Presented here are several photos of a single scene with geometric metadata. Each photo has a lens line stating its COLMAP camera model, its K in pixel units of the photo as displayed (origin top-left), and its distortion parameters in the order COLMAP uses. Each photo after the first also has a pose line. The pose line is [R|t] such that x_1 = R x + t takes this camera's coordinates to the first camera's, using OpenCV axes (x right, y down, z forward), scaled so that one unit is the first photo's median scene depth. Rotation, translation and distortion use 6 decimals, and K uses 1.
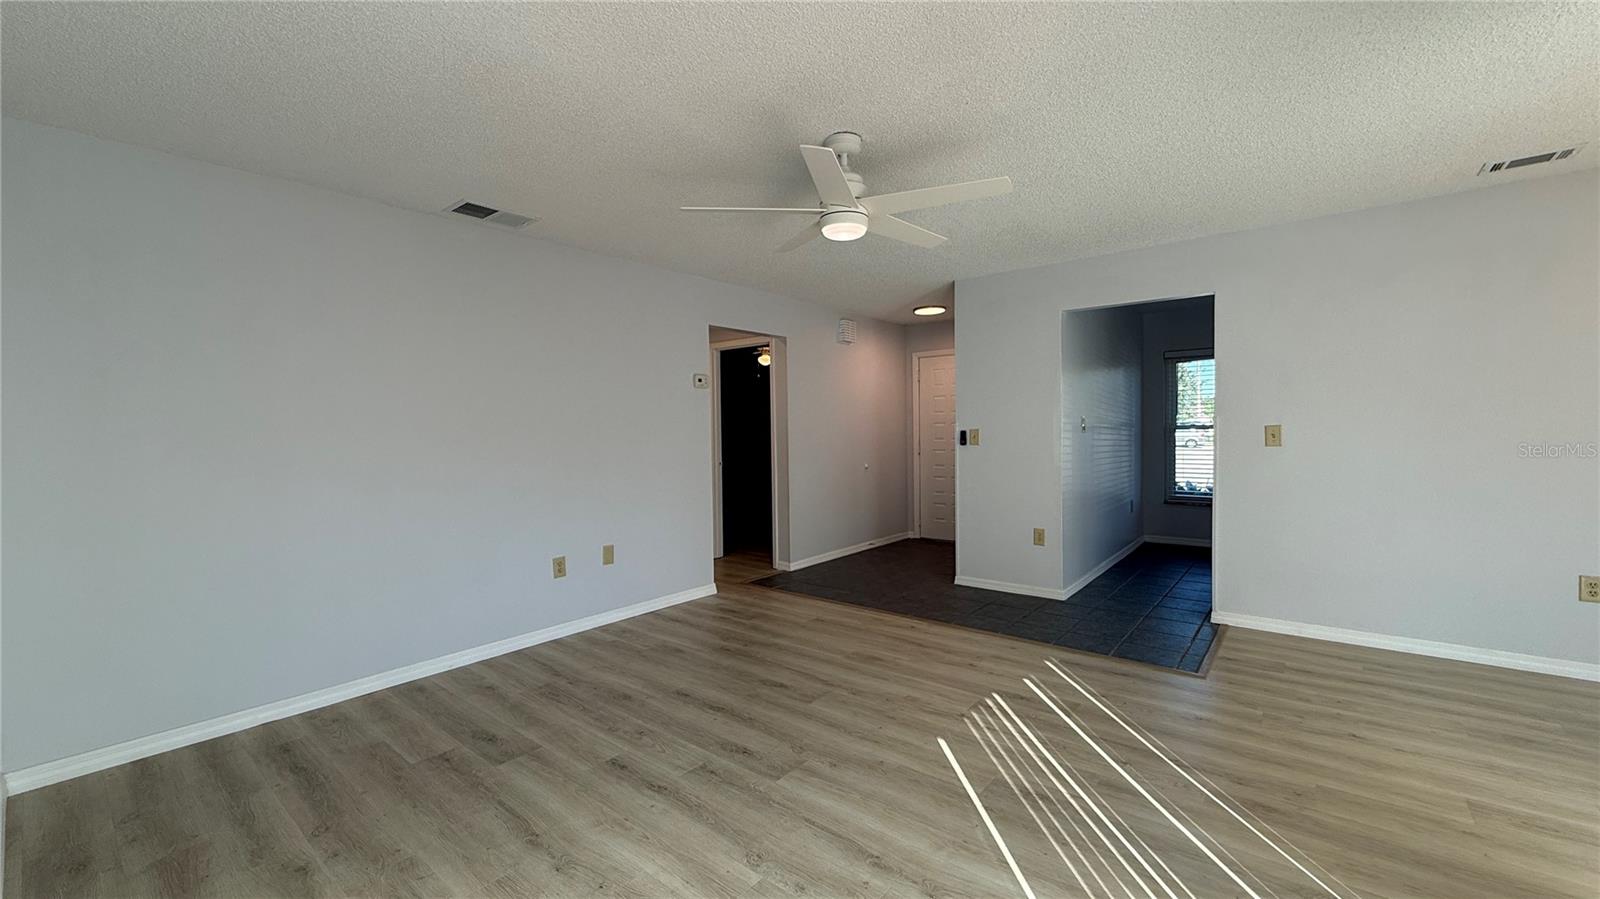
lens RADIAL K [[636.6, 0, 797.2], [0, 636.6, 448.1], [0, 0, 1]] dist [0.000077, 0.000069]
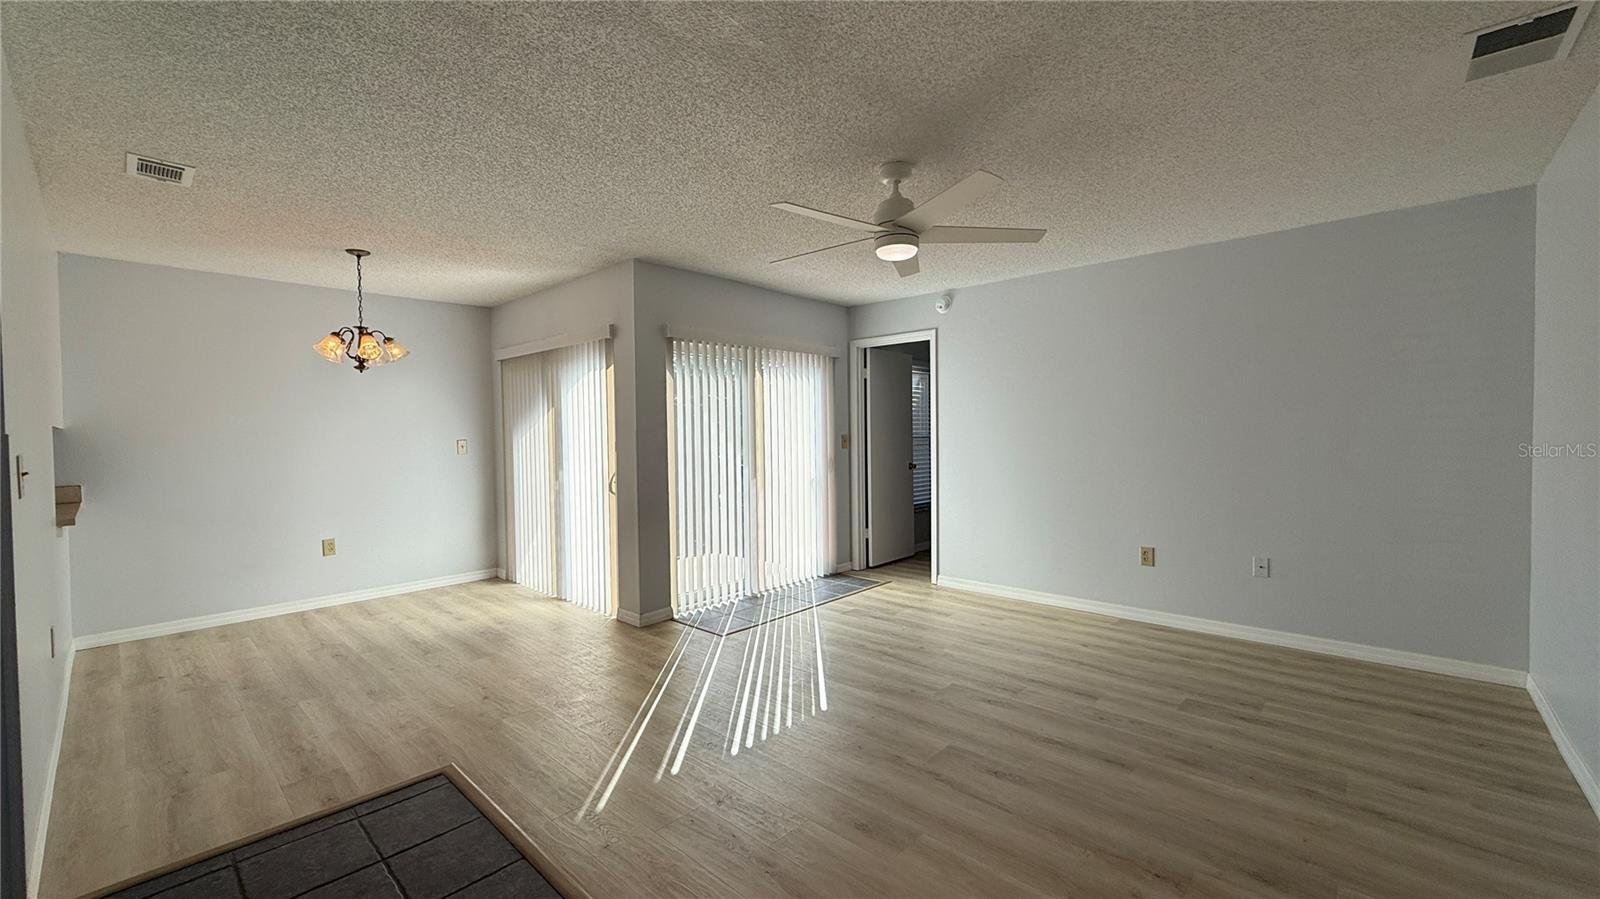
lens RADIAL K [[636.6, 0, 797.2], [0, 636.6, 448.1], [0, 0, 1]] dist [0.000077, 0.000069]
pose [[-0.997703, 0.027406, 0.061949, 0.147266], [0.030602, 0.998217, 0.051253, -0.055774], [-0.060434, 0.053031, -0.996762, 1.677577]]
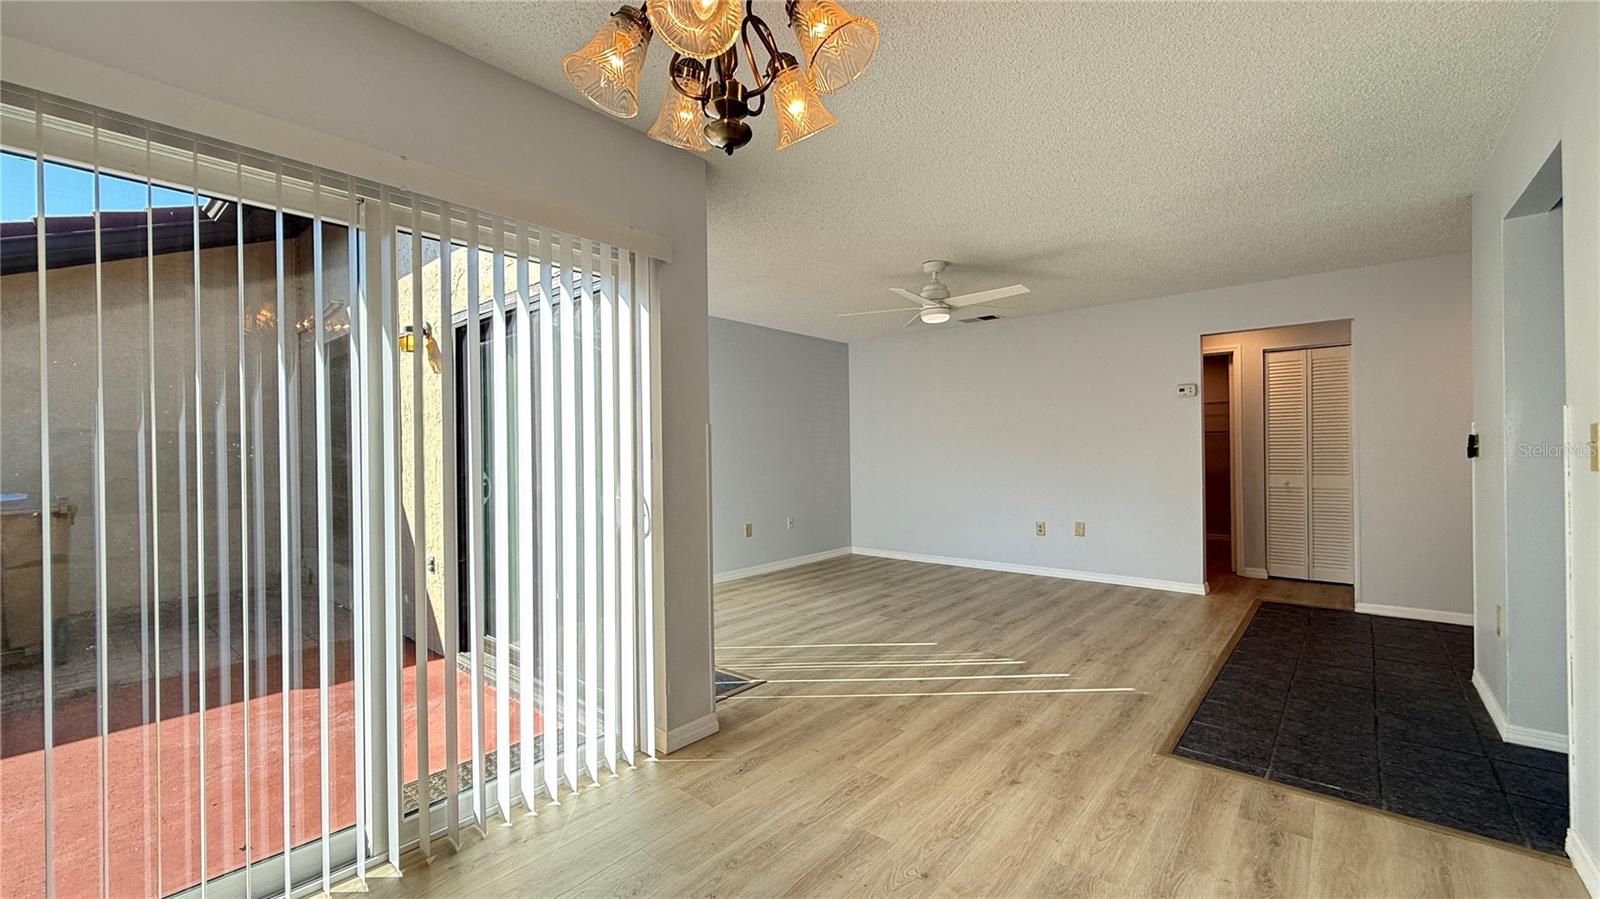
lens RADIAL K [[636.6, 0, 797.2], [0, 636.6, 448.1], [0, 0, 1]] dist [0.000077, 0.000069]
pose [[-0.025989, 0.014050, -0.999563, 1.376854], [-0.016579, 0.999758, 0.014484, -0.019302], [0.999525, 0.016948, -0.025749, 0.551763]]
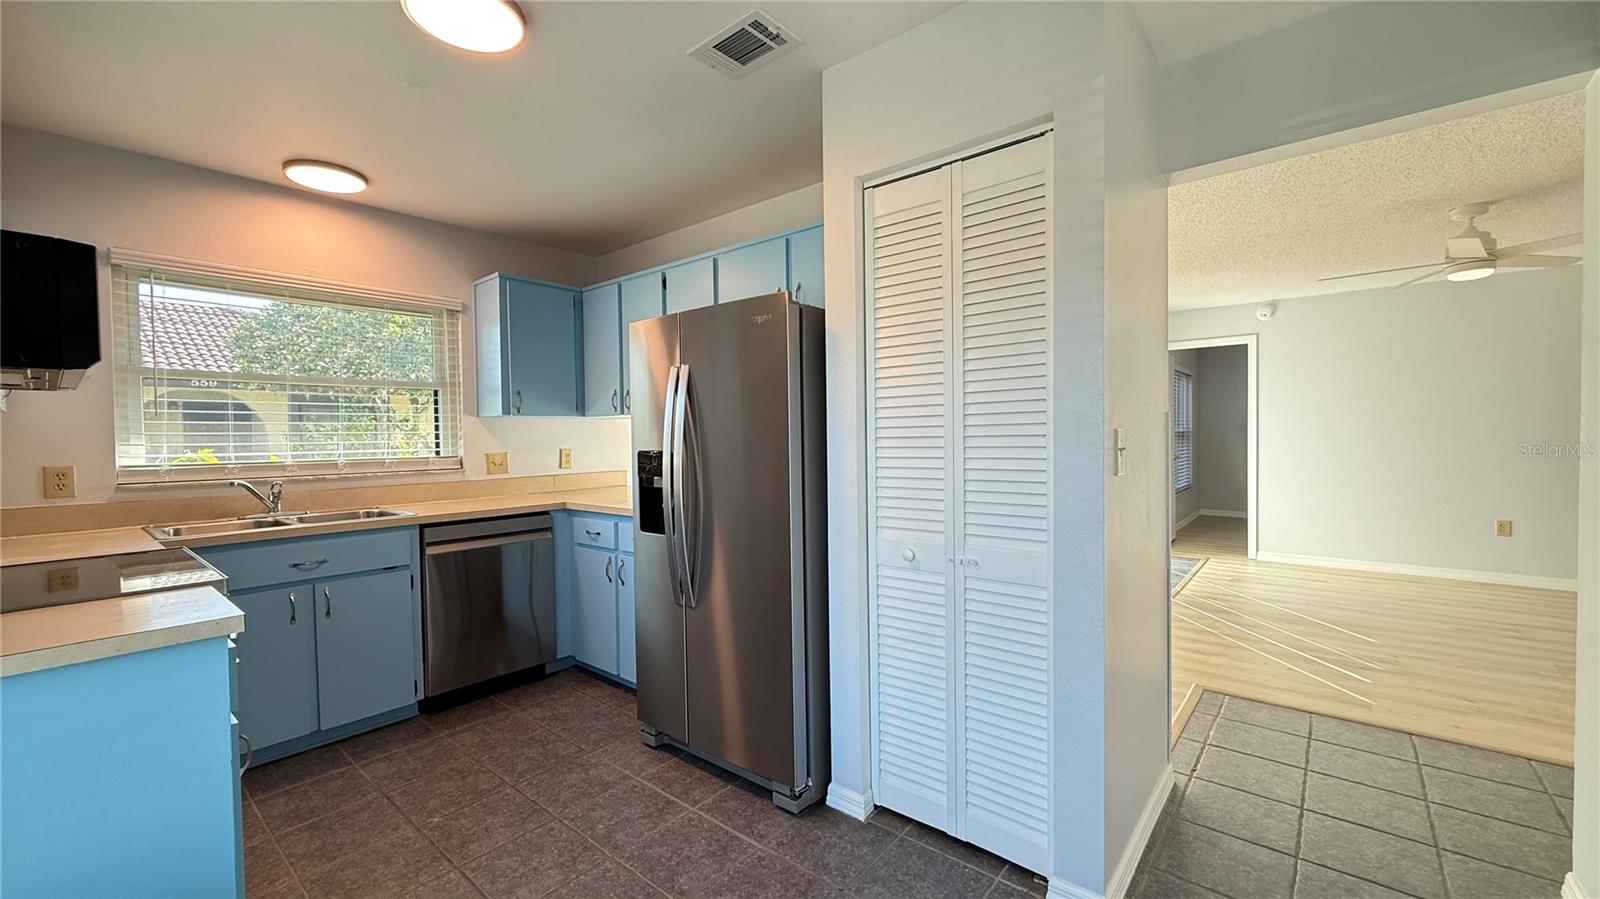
lens RADIAL K [[636.6, 0, 797.2], [0, 636.6, 448.1], [0, 0, 1]] dist [0.000077, 0.000069]
pose [[-0.999402, 0.029488, 0.018051, 1.175979], [0.030324, 0.998387, 0.047990, -0.064780], [-0.016607, 0.048508, -0.998685, 1.896788]]
